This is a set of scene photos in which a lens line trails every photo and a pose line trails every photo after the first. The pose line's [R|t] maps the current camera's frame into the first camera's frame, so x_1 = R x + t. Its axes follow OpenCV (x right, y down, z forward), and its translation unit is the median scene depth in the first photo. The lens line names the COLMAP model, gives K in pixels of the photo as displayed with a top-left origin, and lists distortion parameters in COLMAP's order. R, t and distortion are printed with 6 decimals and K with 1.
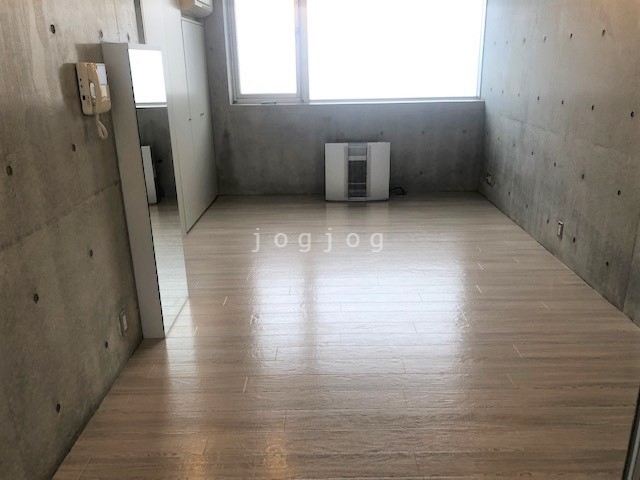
lens RADIAL K [[507.4, 0, 320.0], [0, 507.4, 240.0], [0, 0, 1]] dist [0.003382, -0.038473]
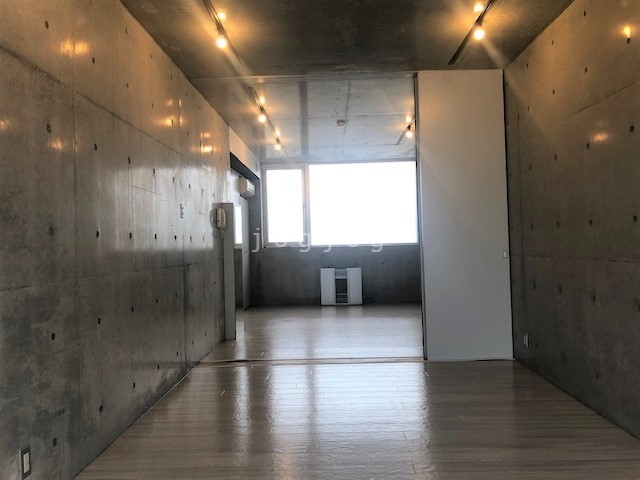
lens RADIAL K [[507.4, 0, 320.0], [0, 507.4, 240.0], [0, 0, 1]] dist [0.003382, -0.038473]
pose [[0.999879, -0.007971, -0.013331, 0.029354], [0.002908, 0.939170, -0.343441, 0.269728], [0.015257, 0.343361, 0.939080, -0.530185]]
